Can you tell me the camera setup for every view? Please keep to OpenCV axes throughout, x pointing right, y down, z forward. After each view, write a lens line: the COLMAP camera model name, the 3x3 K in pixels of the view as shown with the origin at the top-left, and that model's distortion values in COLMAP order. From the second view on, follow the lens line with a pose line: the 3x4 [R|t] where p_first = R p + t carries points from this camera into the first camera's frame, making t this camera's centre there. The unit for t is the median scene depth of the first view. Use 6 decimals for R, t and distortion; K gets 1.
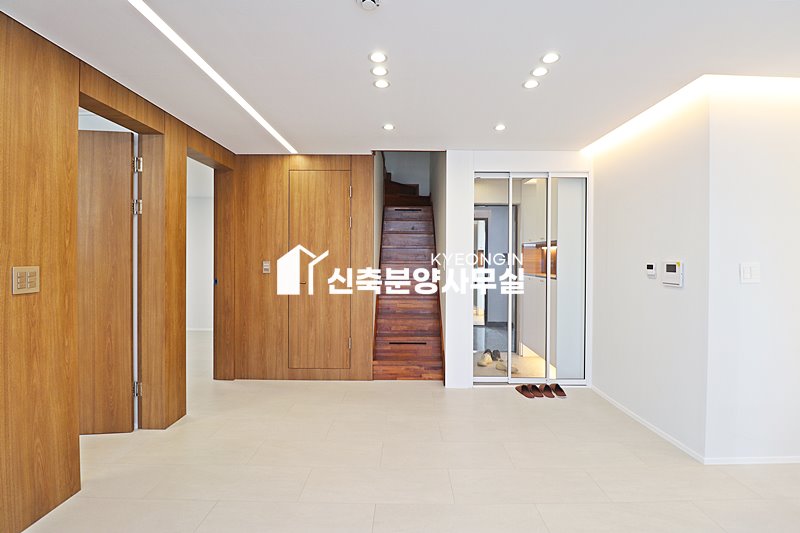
lens RADIAL K [[370.3, 0, 401.3], [0, 370.3, 260.2], [0, 0, 1]] dist [0.000666, -0.013340]
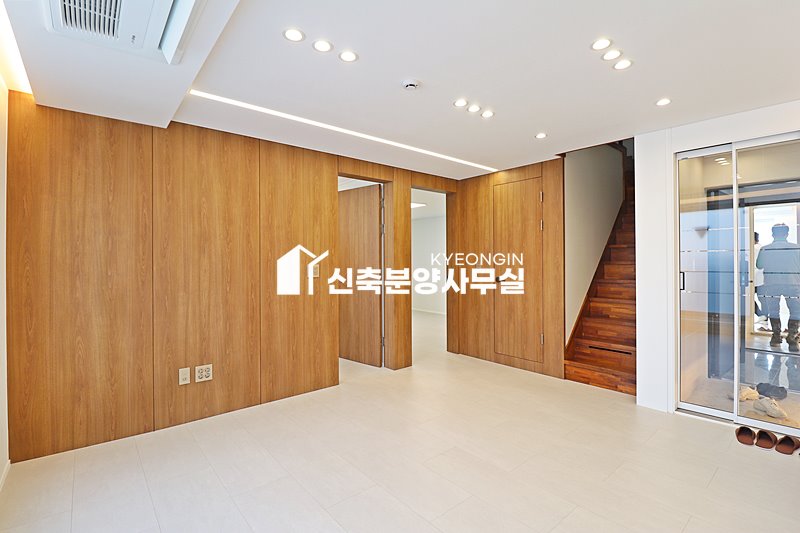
lens RADIAL K [[370.3, 0, 401.3], [0, 370.3, 260.2], [0, 0, 1]] dist [0.000666, -0.013340]
pose [[0.654485, -0.009877, -0.756010, 0.400140], [0.003331, 0.999943, -0.010180, 0.007468], [0.756067, 0.004144, 0.654481, -0.001189]]
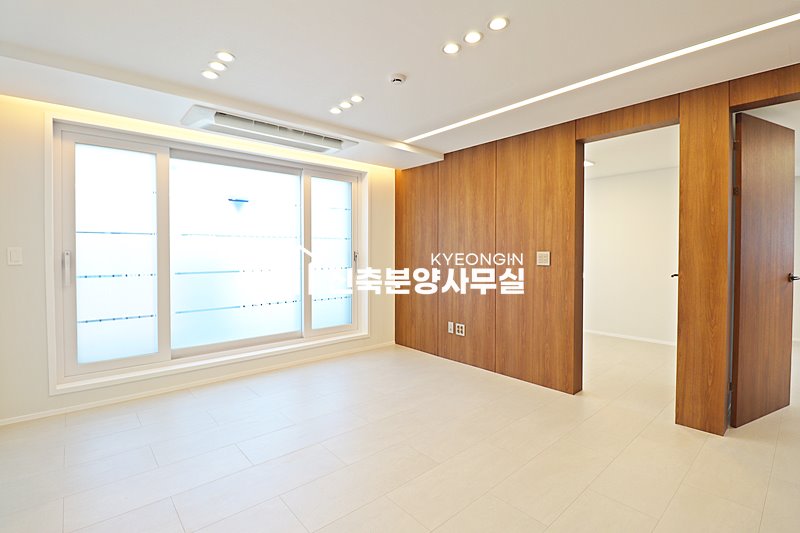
lens RADIAL K [[370.3, 0, 401.3], [0, 370.3, 260.2], [0, 0, 1]] dist [0.000666, -0.013340]
pose [[-0.740762, 0.011076, -0.671677, 0.382200], [-0.008698, 0.999622, 0.026076, 0.008292], [0.671712, 0.025158, -0.740386, 0.870291]]
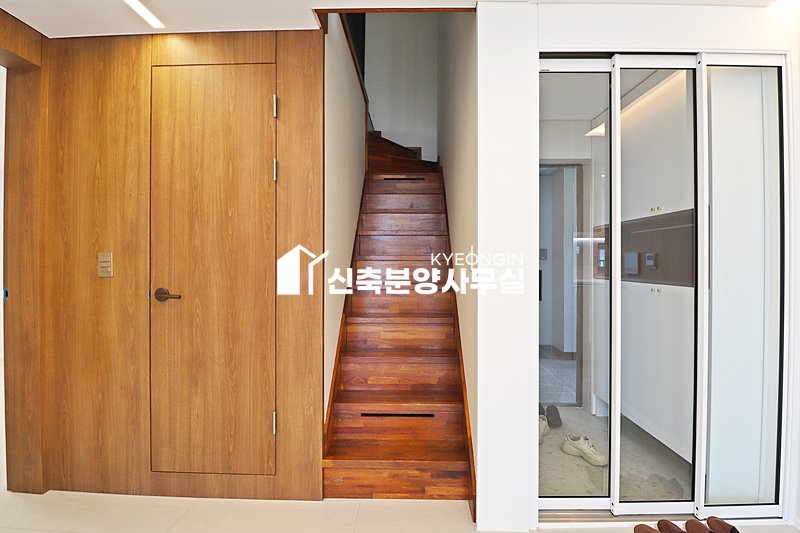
lens RADIAL K [[370.3, 0, 401.3], [0, 370.3, 260.2], [0, 0, 1]] dist [0.000666, -0.013340]
pose [[0.999875, -0.003607, -0.015391, 0.033249], [0.003484, 0.999961, -0.008061, 0.018261], [0.015420, 0.008006, 0.999849, 0.521412]]
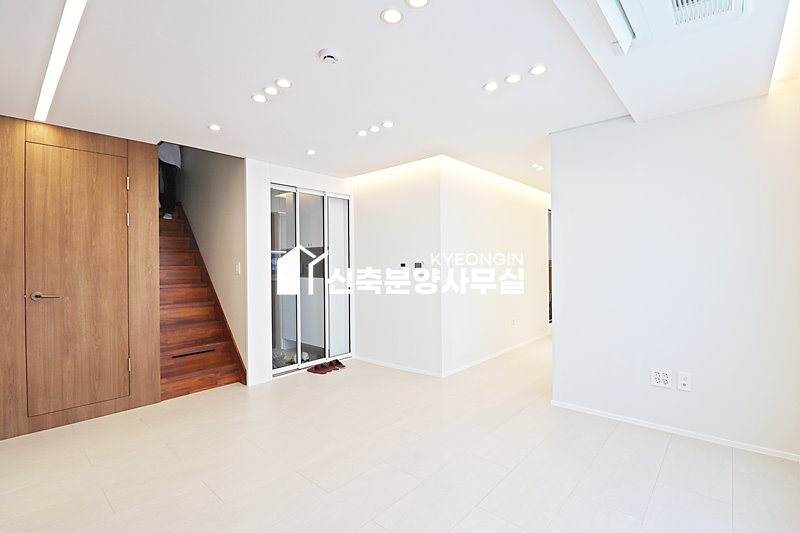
lens RADIAL K [[374.5, 0, 404.7], [0, 374.5, 263.3], [0, 0, 1]] dist [0.001854, -0.013381]
pose [[0.654628, -0.012549, 0.755847, -0.364086], [0.019206, 0.999816, -0.000035, 0.007883], [-0.755707, 0.014540, 0.654748, -0.021457]]
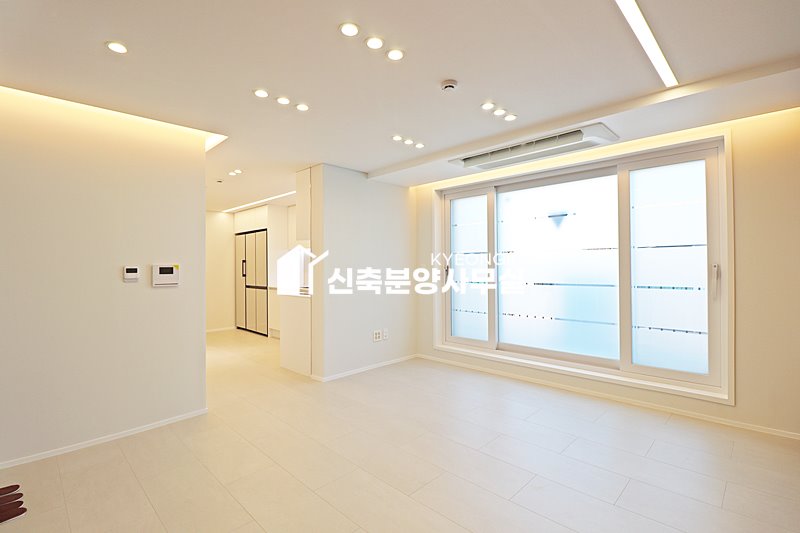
lens RADIAL K [[374.5, 0, 404.7], [0, 374.5, 263.3], [0, 0, 1]] dist [0.001854, -0.013381]
pose [[-0.726621, 0.007164, 0.687001, -0.395549], [0.010664, 0.999943, 0.000853, 0.003932], [-0.686955, 0.007946, -0.726656, 0.884058]]
